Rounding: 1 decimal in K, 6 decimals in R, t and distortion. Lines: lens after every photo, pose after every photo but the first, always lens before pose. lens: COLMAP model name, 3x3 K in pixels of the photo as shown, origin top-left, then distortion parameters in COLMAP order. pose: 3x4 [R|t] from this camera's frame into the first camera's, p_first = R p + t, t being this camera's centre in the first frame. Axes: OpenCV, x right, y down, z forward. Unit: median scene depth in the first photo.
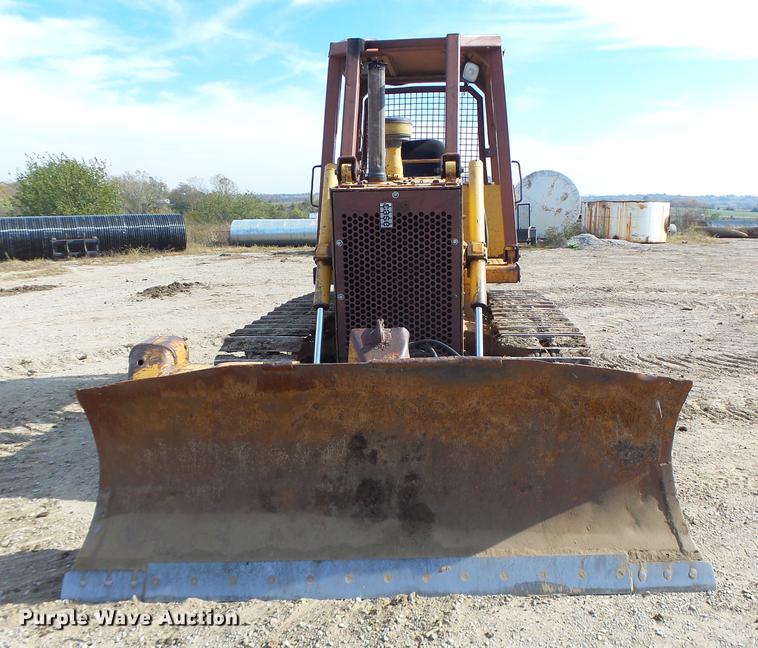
lens RADIAL K [[687.5, 0, 410.4], [0, 687.5, 347.3], [0, 0, 1]] dist [-0.025459, 0.000000]
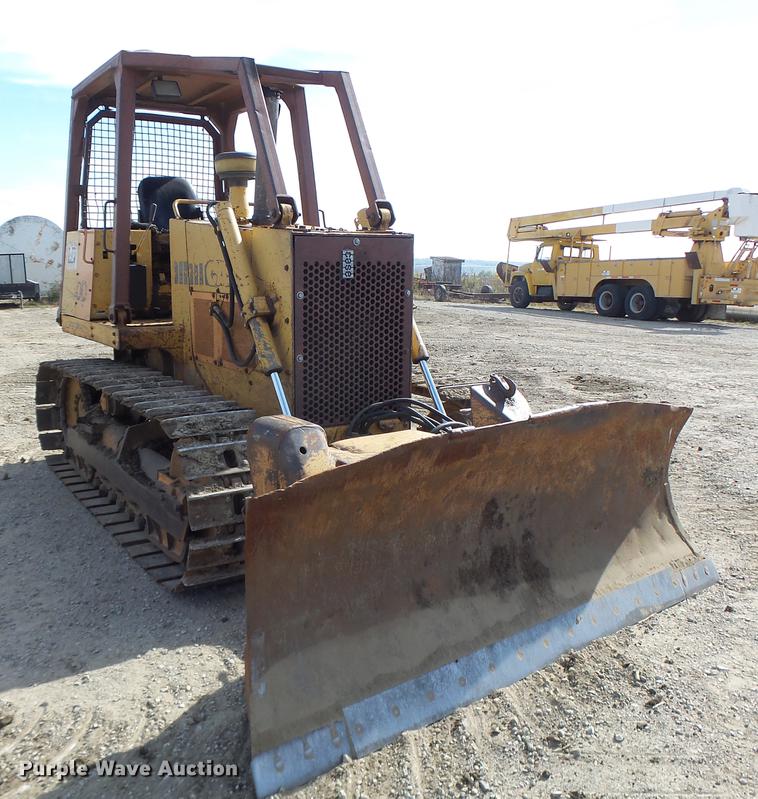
lens RADIAL K [[761.1, 0, 314.8], [0, 761.1, 384.5], [0, 0, 1]] dist [-0.020120, 0.000000]
pose [[0.817391, -0.074714, 0.571217, -0.831925], [0.096912, 0.995257, -0.008501, -0.041106], [-0.567873, 0.062307, 0.820755, 0.282934]]
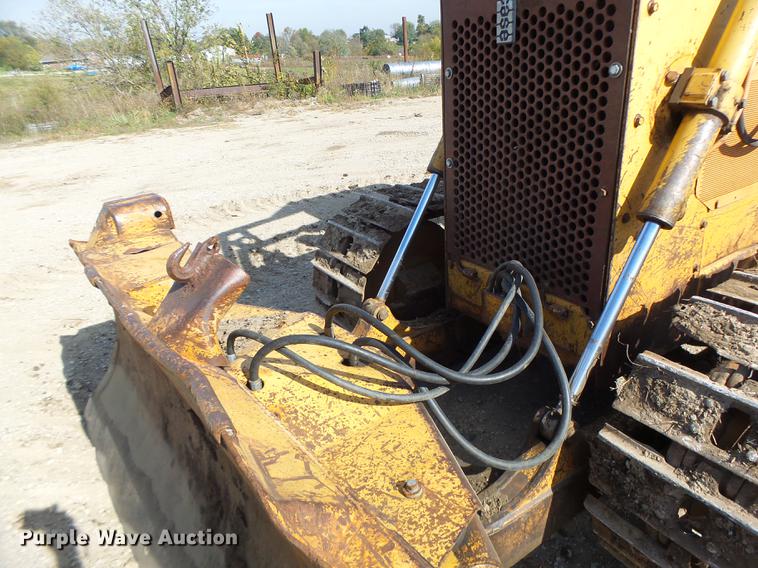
lens RADIAL K [[518.6, 0, 379.7], [0, 518.6, 287.9], [0, 0, 1]] dist [-0.012071, 0.004489]
pose [[0.596752, 0.304801, -0.742283, 0.339650], [-0.105222, 0.946785, 0.304182, -0.136313], [0.795497, -0.103417, 0.597068, 0.853772]]
